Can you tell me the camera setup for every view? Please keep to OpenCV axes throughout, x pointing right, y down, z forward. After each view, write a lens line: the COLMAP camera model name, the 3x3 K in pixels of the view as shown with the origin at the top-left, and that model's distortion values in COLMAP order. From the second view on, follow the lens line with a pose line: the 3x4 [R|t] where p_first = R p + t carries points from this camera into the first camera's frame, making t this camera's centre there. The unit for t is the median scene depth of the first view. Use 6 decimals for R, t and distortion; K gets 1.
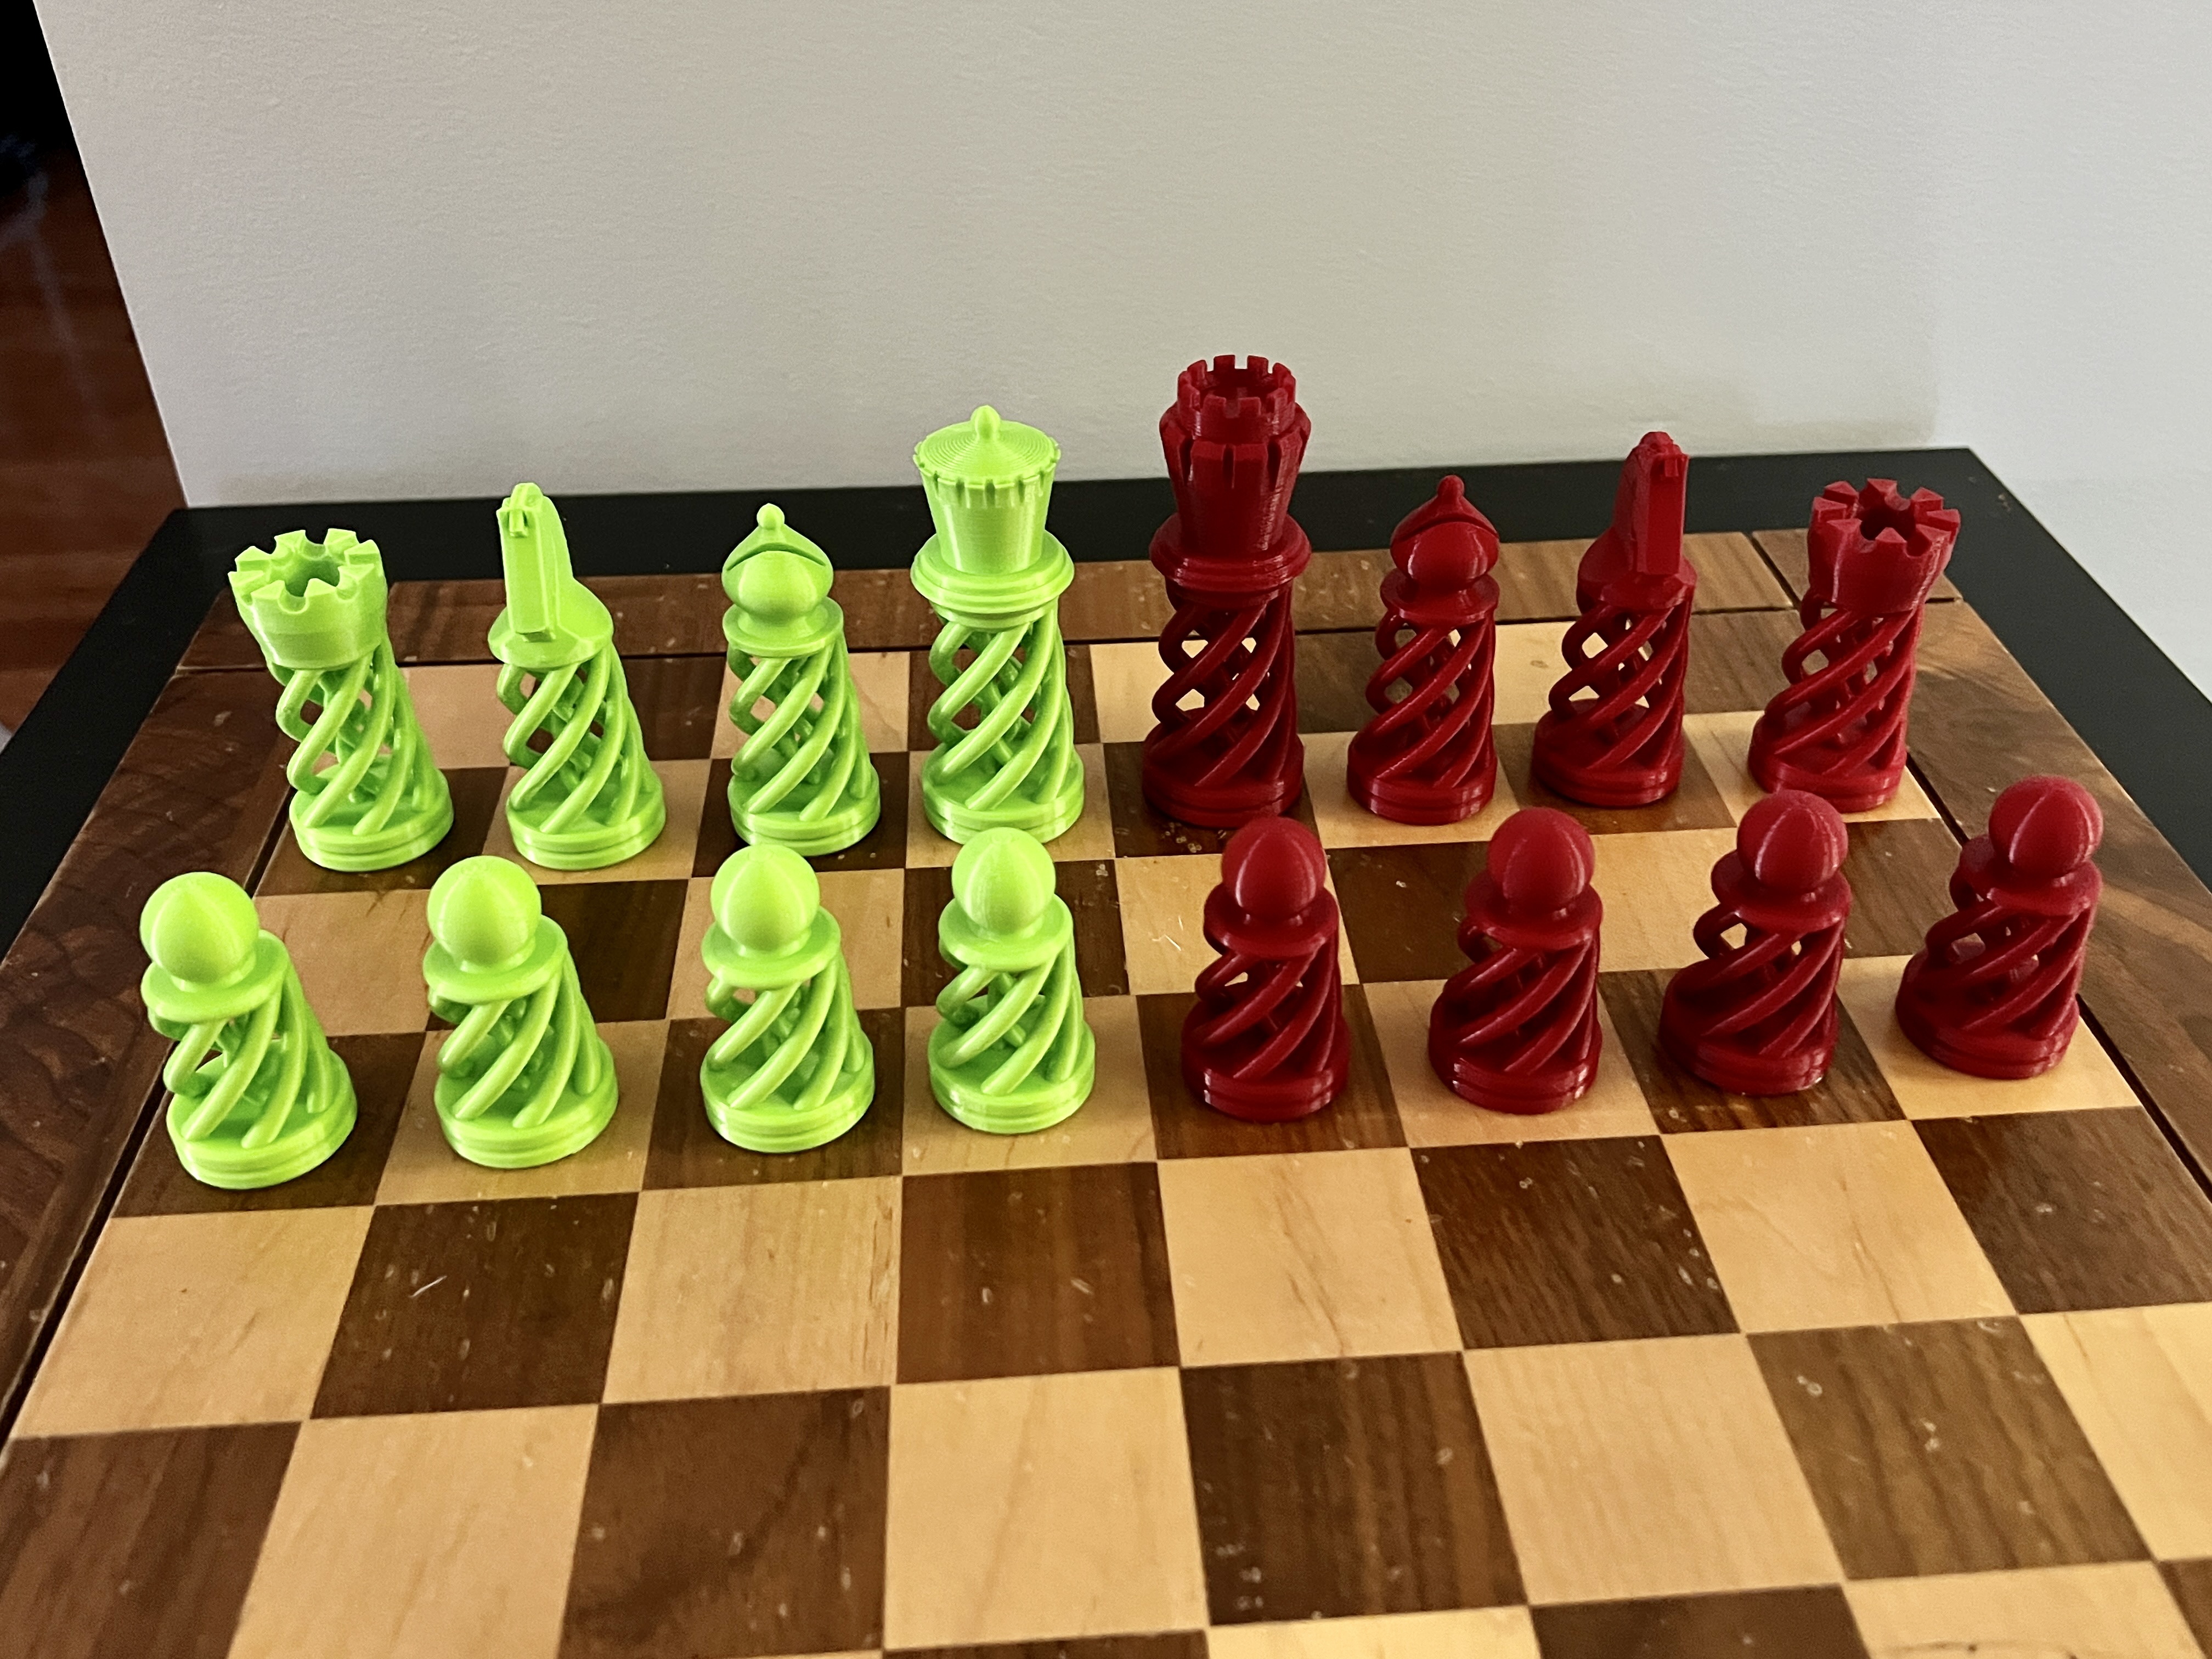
lens RADIAL K [[1973.7, 0, 1106.0], [0, 1973.7, 829.5], [0, 0, 1]] dist [0.175829, -0.584568]
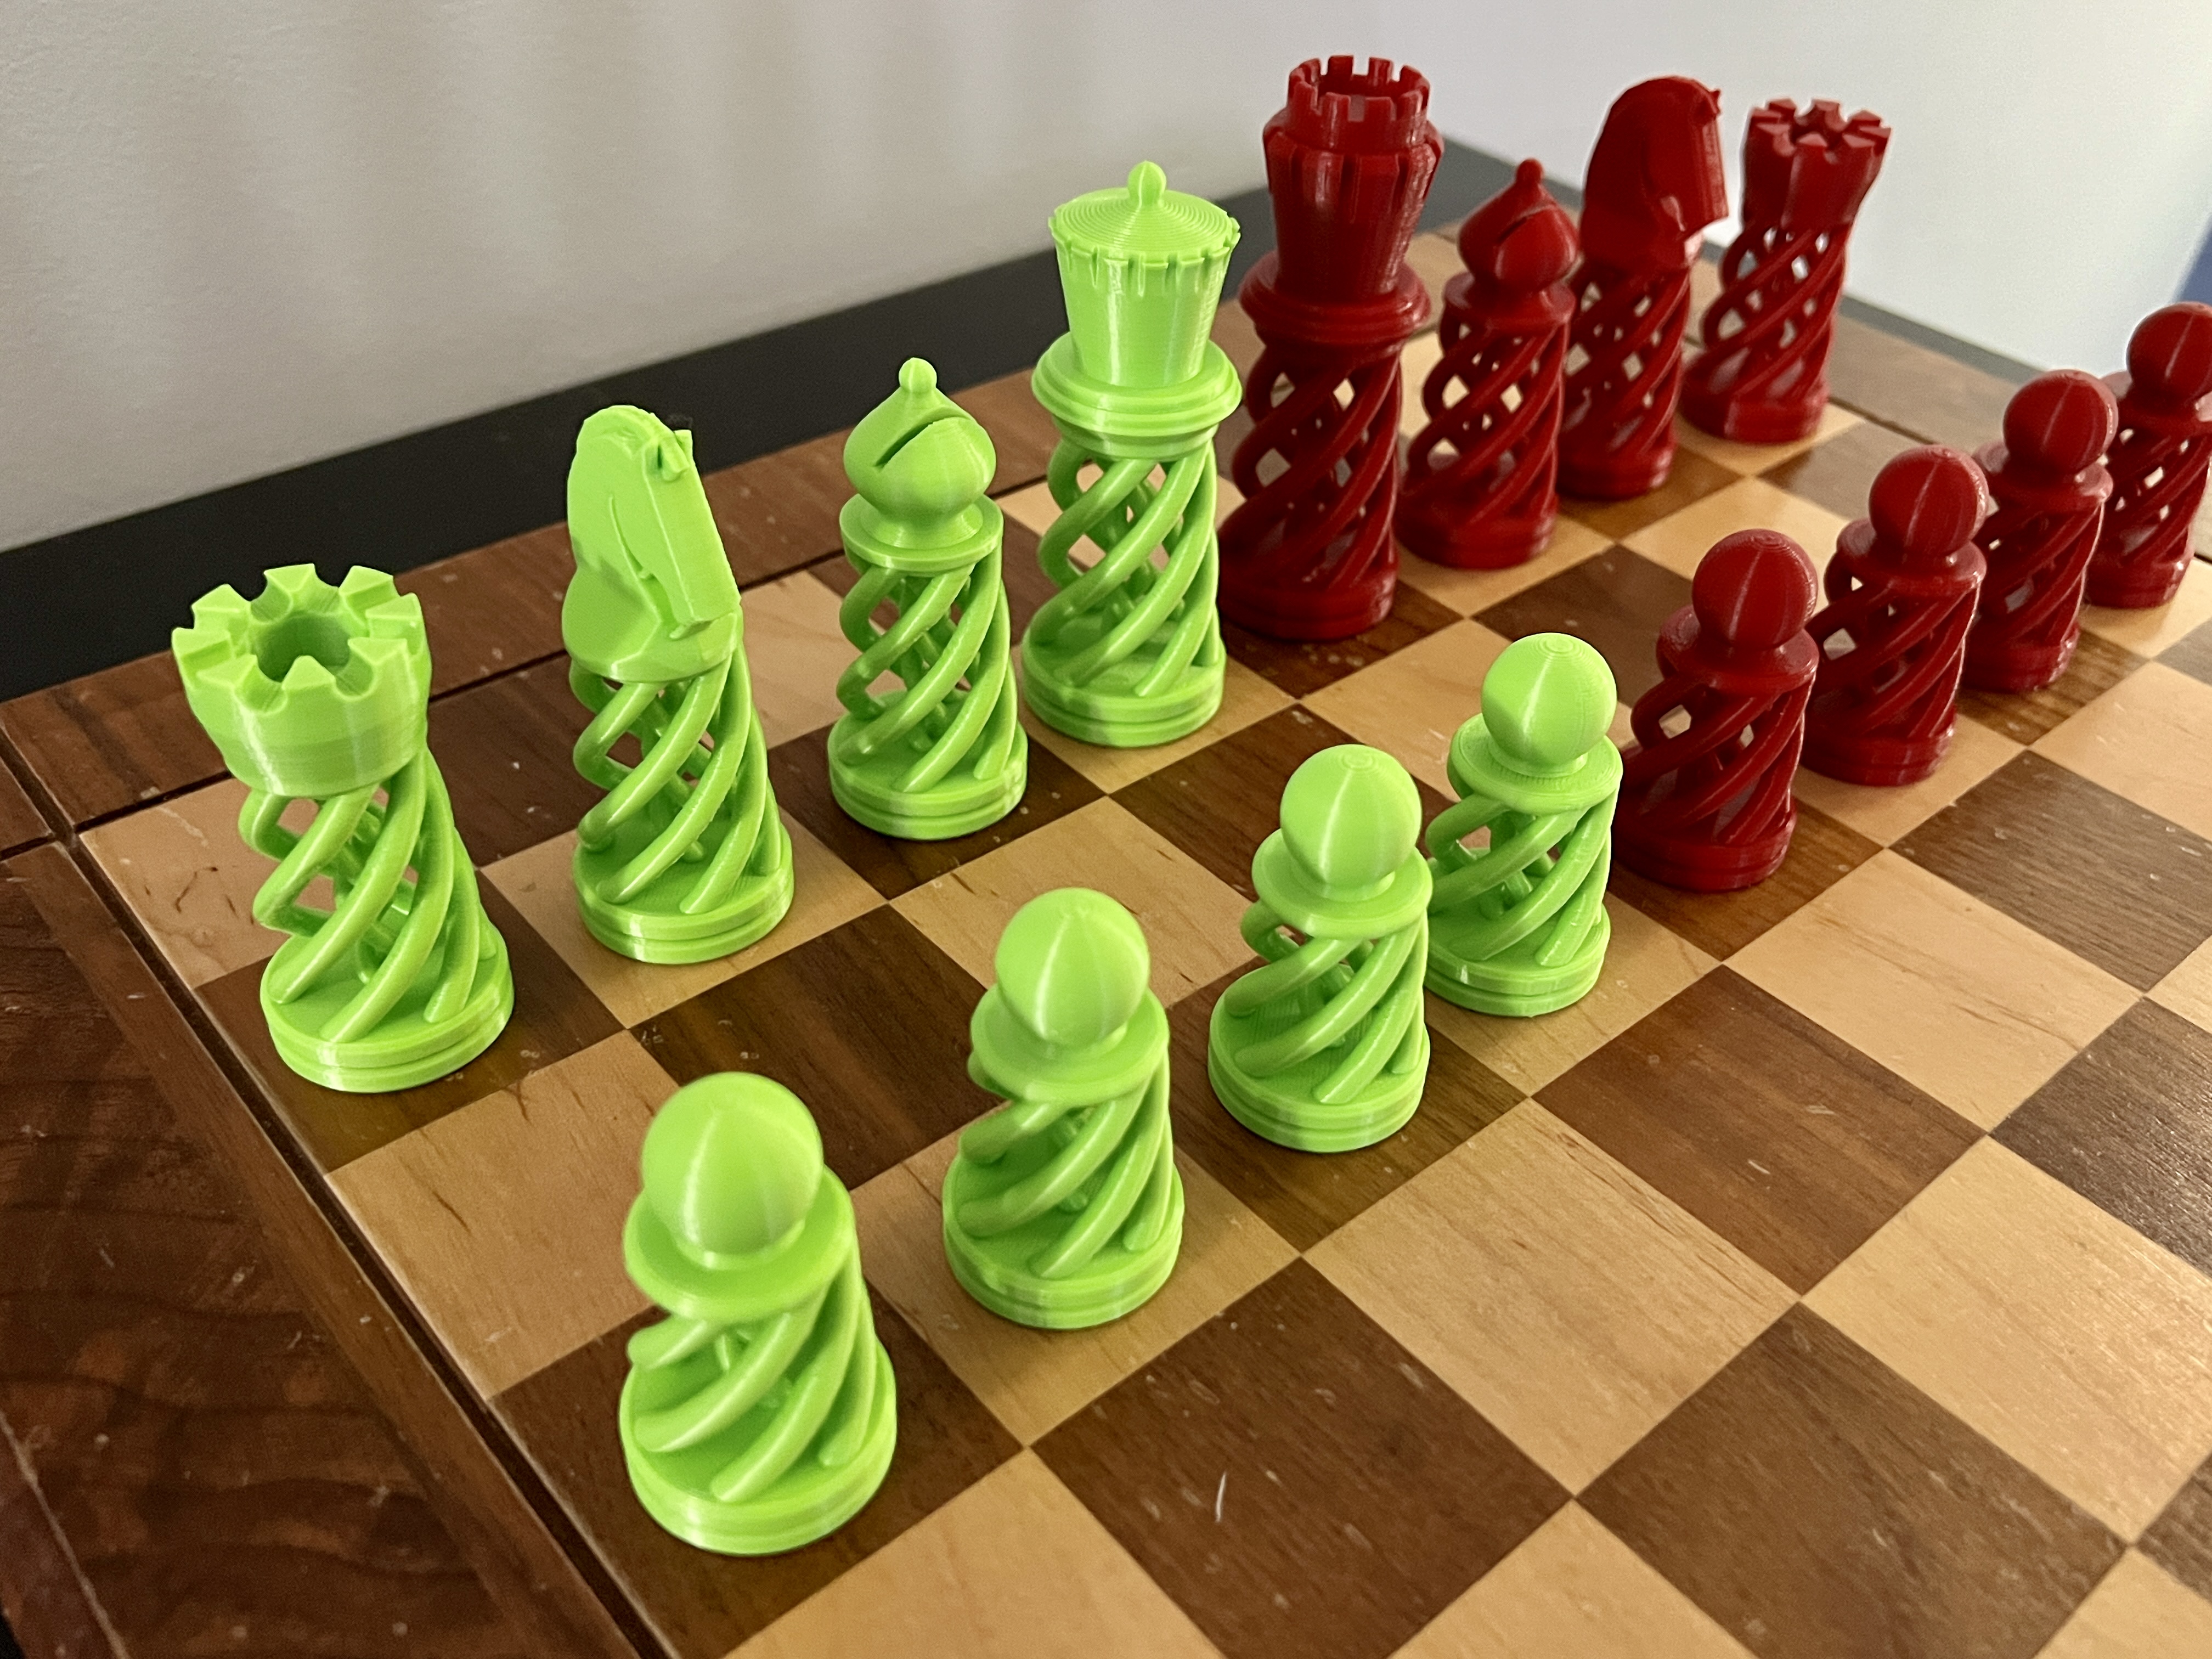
lens RADIAL K [[1973.7, 0, 1106.0], [0, 1973.7, 829.5], [0, 0, 1]] dist [0.175829, -0.584568]
pose [[0.797853, -0.341291, 0.496942, -0.603614], [0.314894, 0.938860, 0.139221, -0.092953], [-0.514074, 0.045406, 0.856543, 0.394661]]
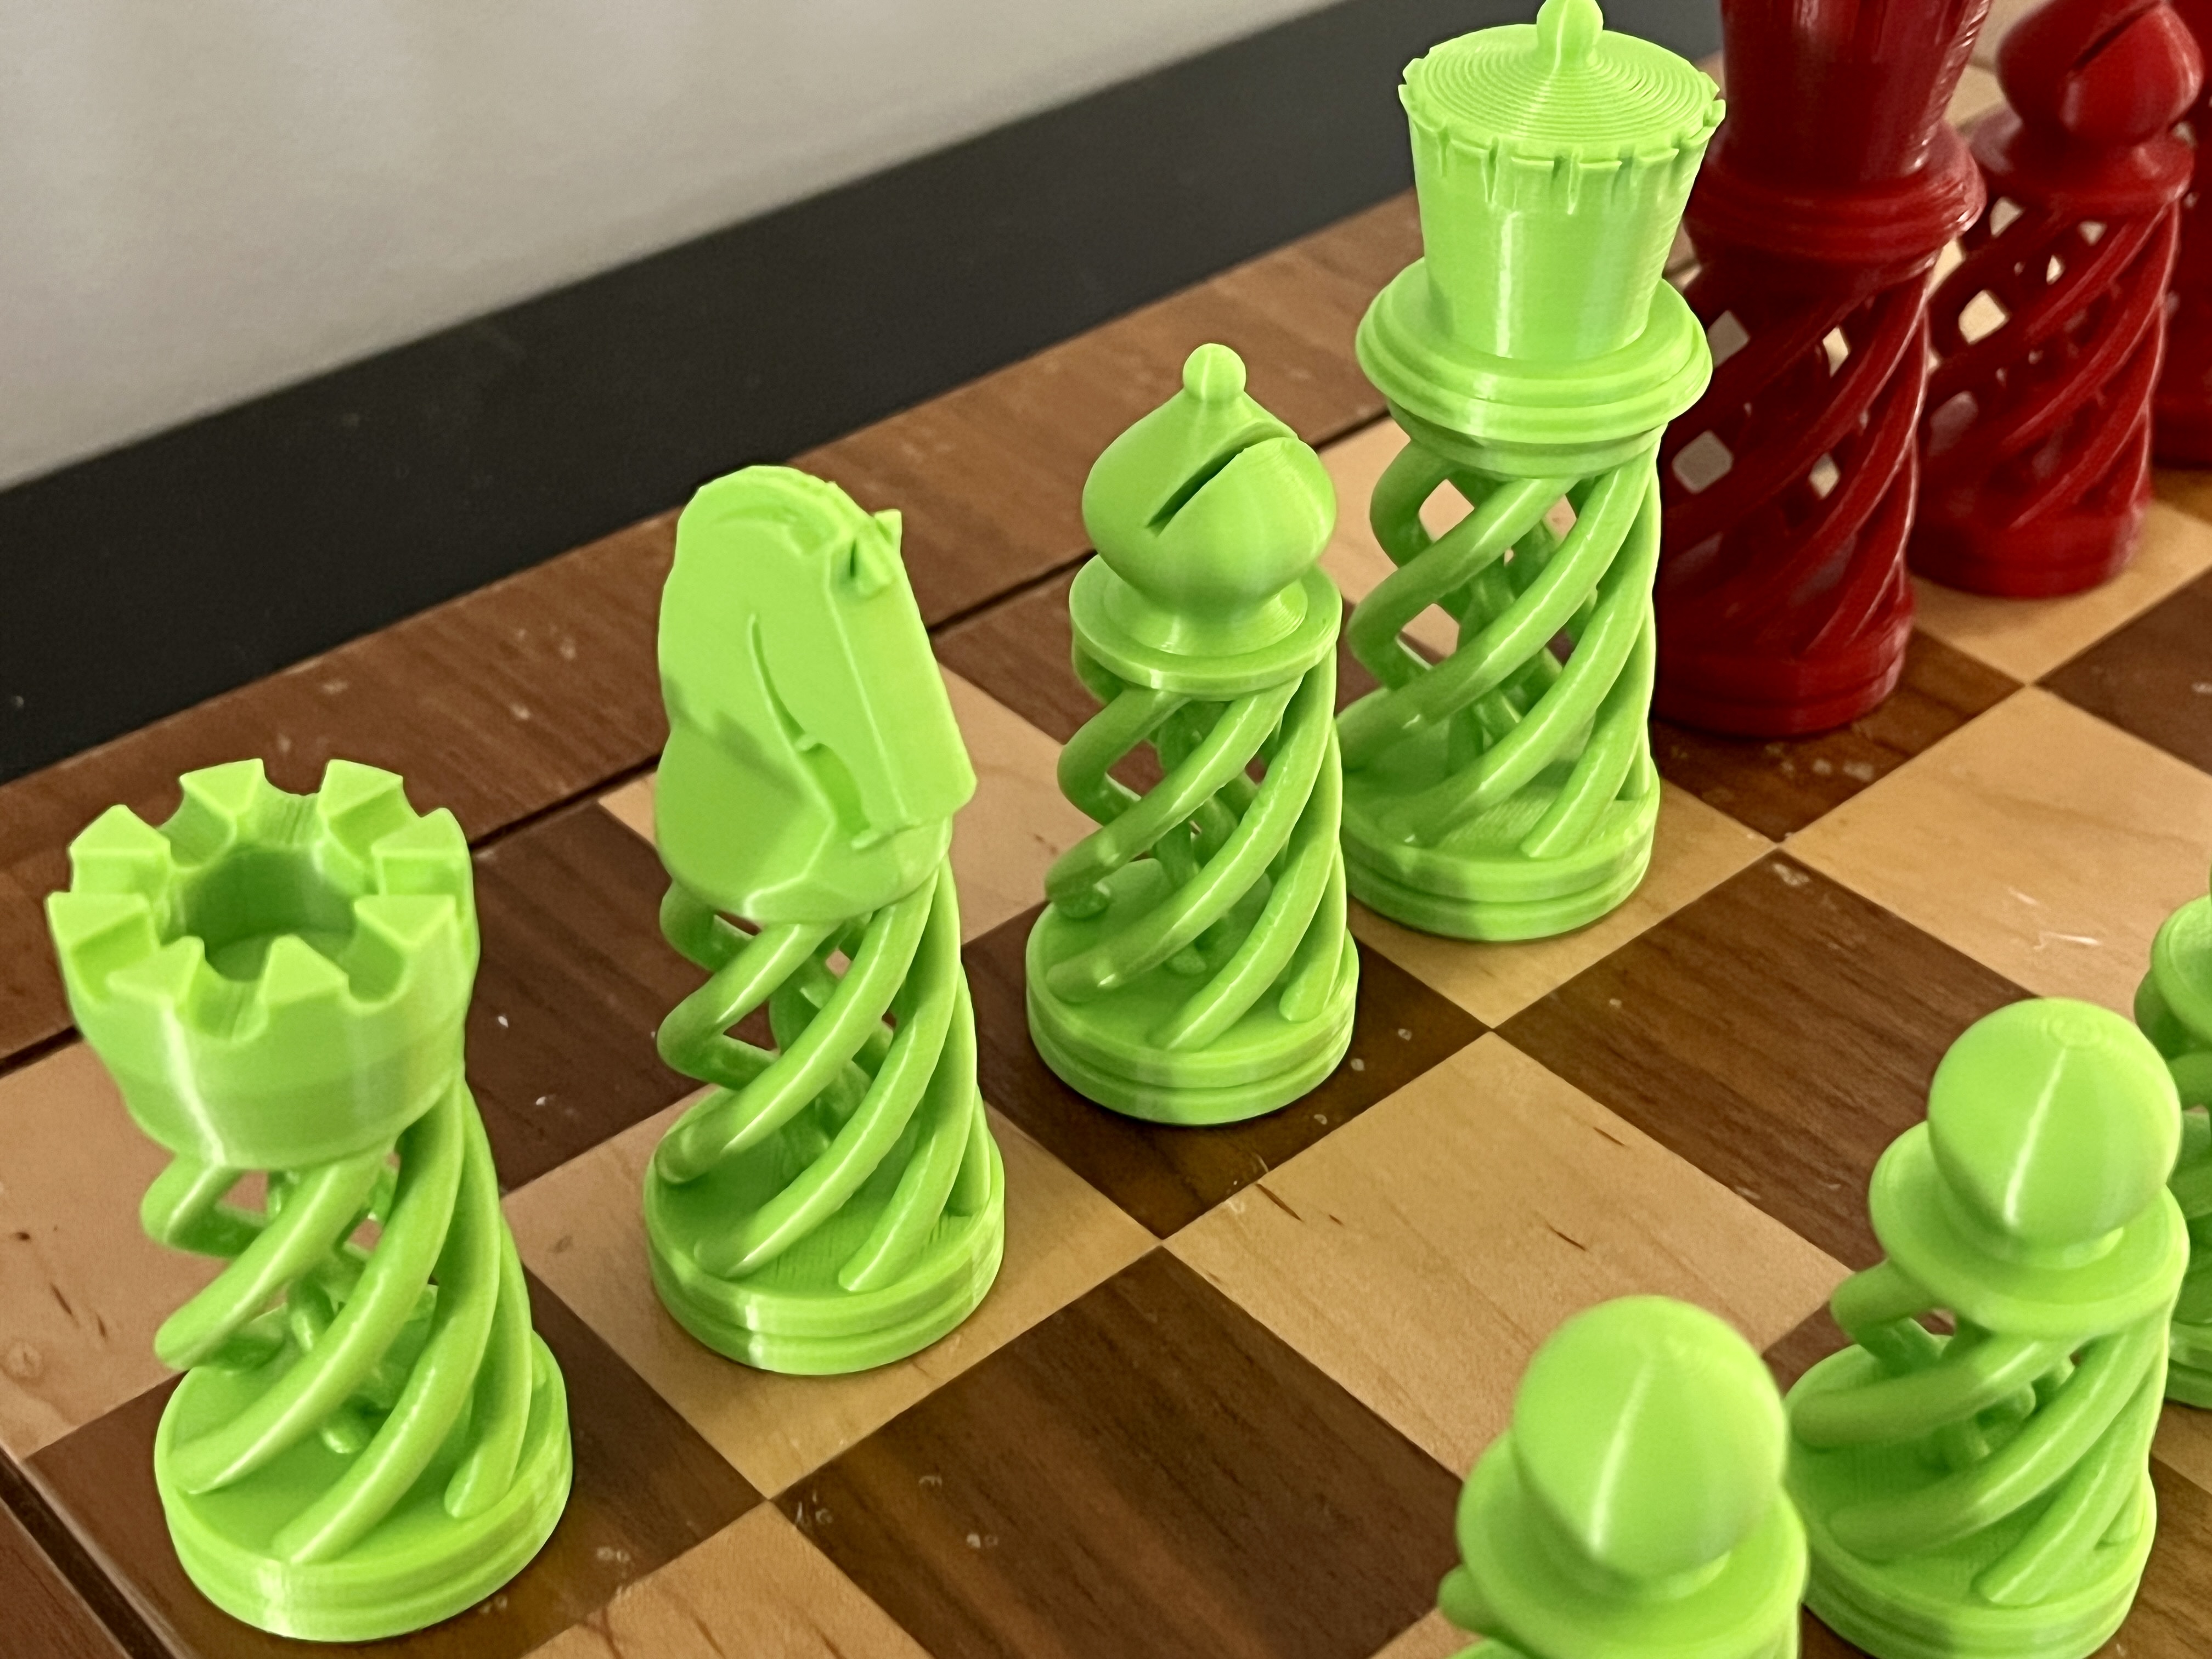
lens RADIAL K [[3144.6, 0, 1106.0], [0, 3144.6, 829.5], [0, 0, 1]] dist [0.237627, -0.948904]
pose [[0.782118, -0.362969, 0.506503, -0.647891], [0.349895, 0.928409, 0.125023, -0.181891], [-0.515621, 0.079440, 0.853126, 0.491948]]
